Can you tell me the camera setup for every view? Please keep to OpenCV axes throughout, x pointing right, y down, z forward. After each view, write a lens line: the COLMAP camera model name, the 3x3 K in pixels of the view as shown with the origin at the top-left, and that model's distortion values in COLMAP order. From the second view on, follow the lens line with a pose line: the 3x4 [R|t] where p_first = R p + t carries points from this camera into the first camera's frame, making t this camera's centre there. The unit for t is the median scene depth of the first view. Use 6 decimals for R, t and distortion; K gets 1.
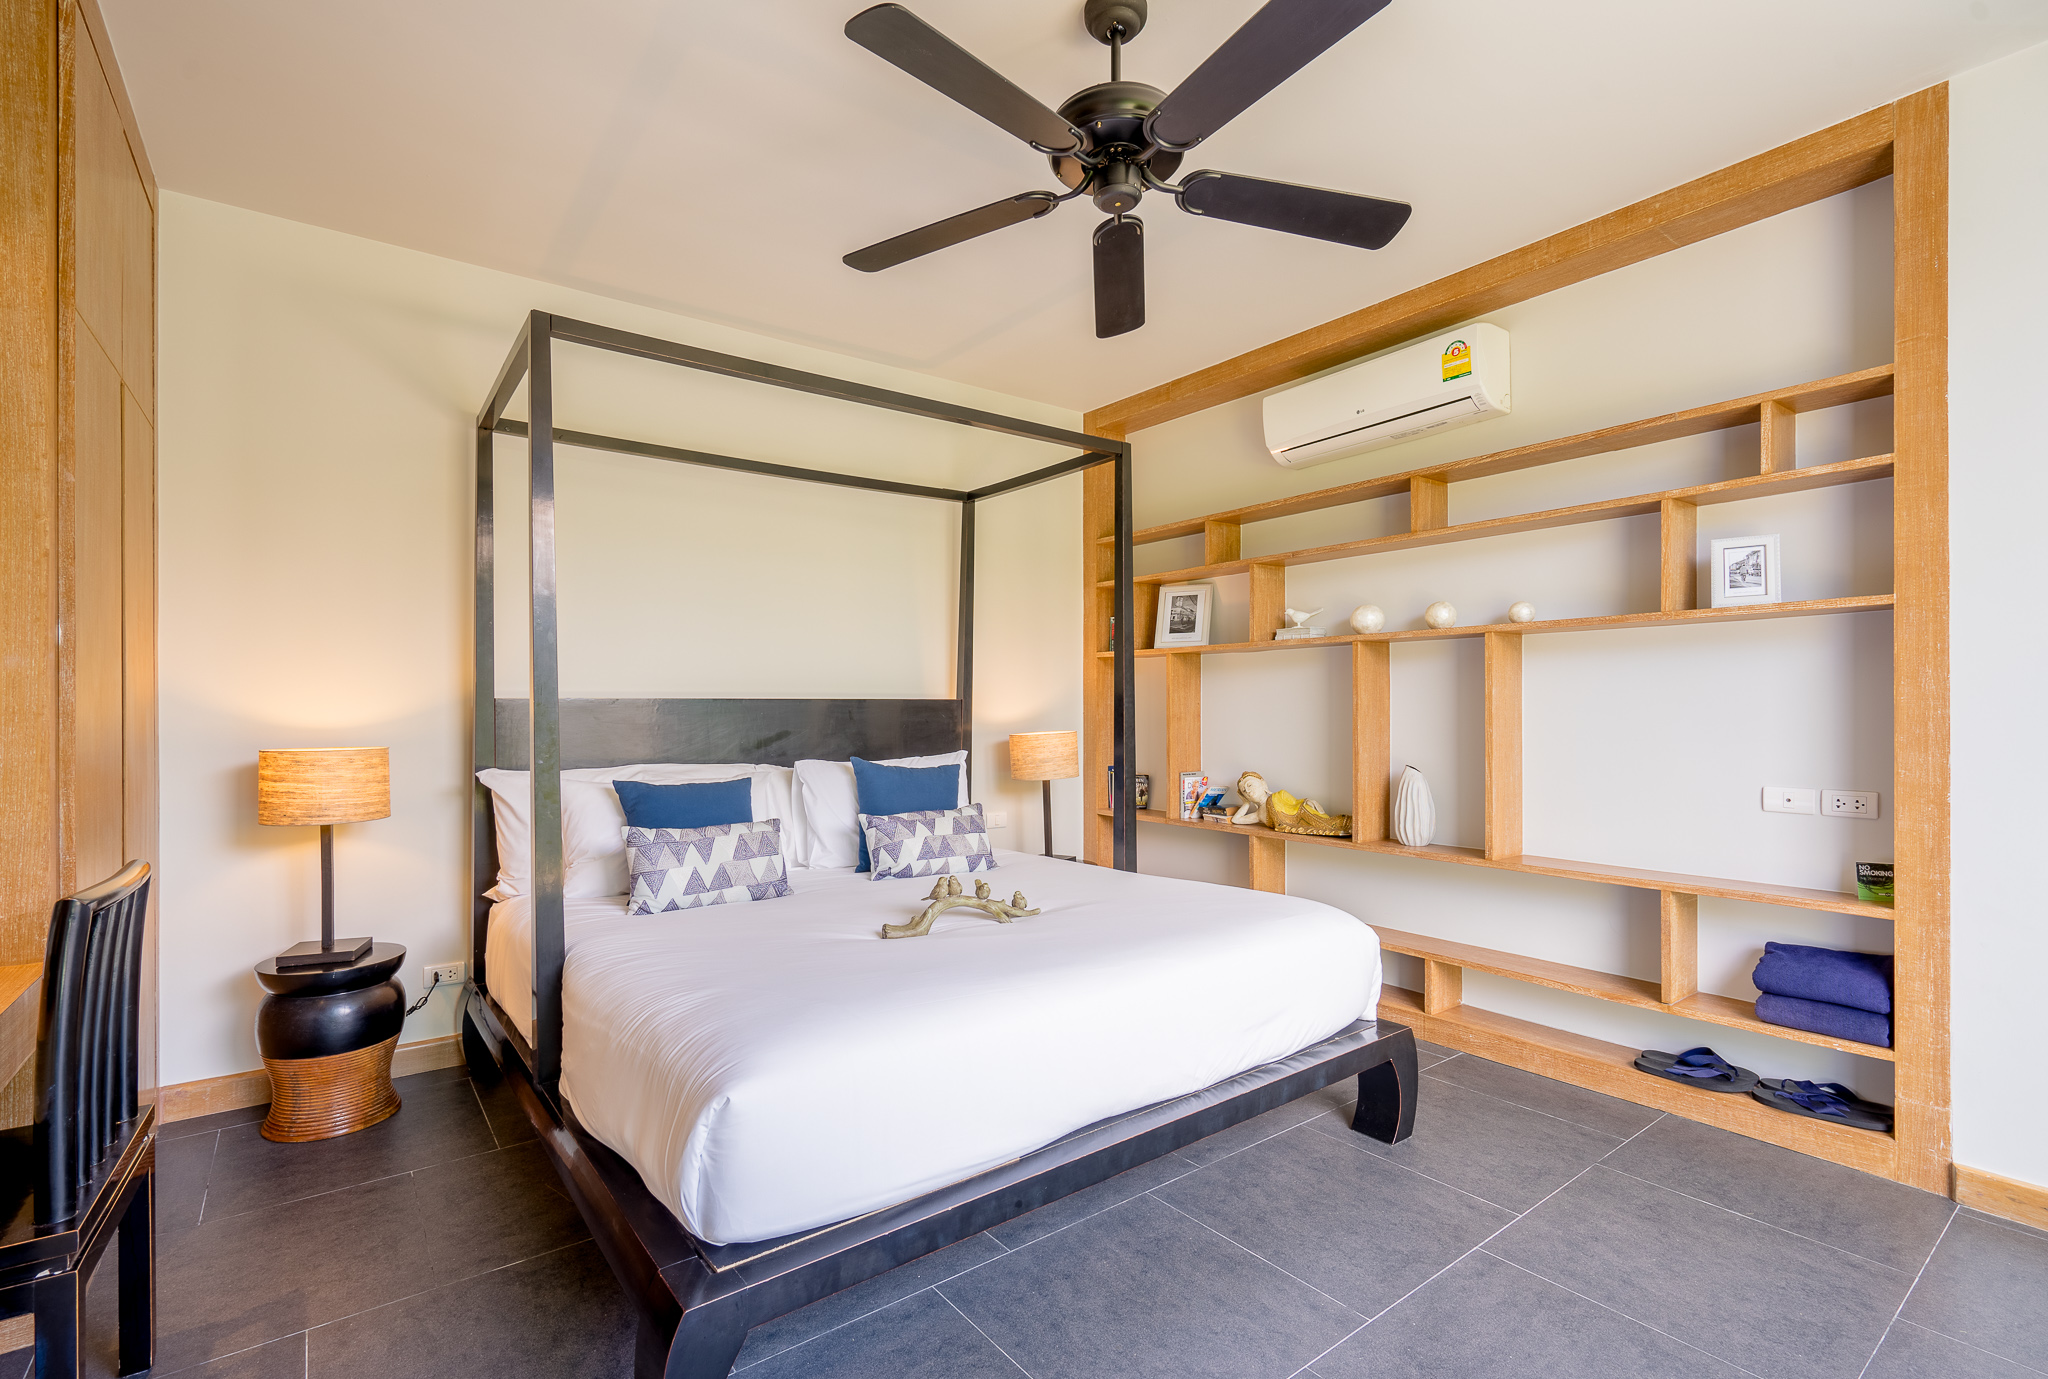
lens RADIAL K [[930.2, 0, 1029.6], [0, 930.2, 701.8], [0, 0, 1]] dist [-0.008337, 0.002958]
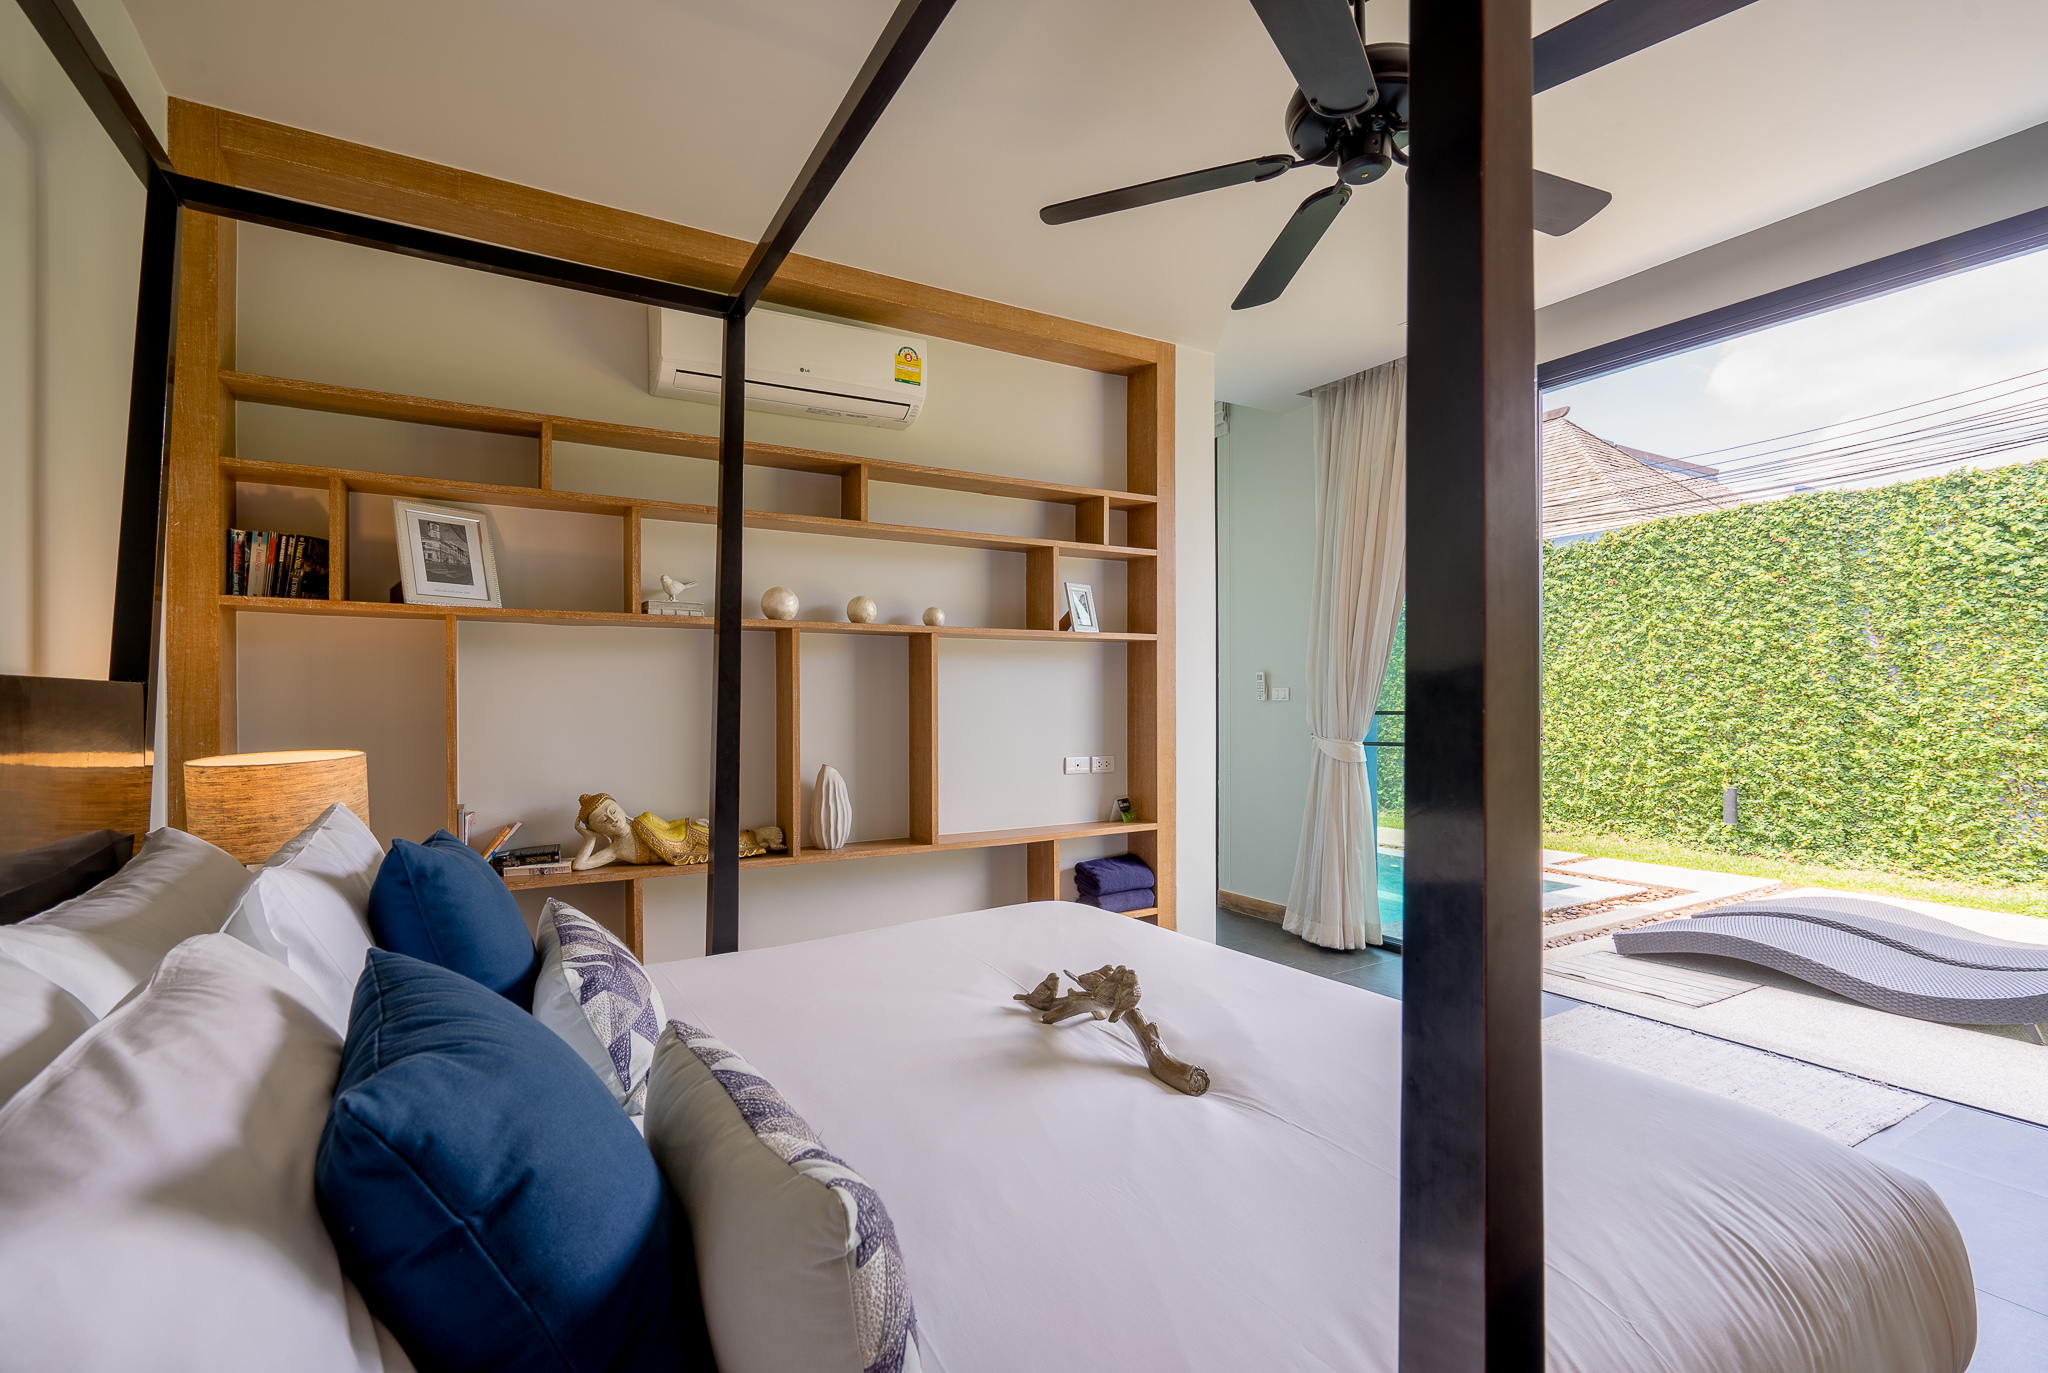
lens RADIAL K [[930.2, 0, 1025.1], [0, 930.2, 699.2], [0, 0, 1]] dist [-0.008337, 0.002958]
pose [[0.124096, 0.004523, 0.992260, -0.512629], [-0.003167, 0.999986, -0.004163, 0.005767], [-0.992265, -0.002626, 0.124109, 0.695081]]
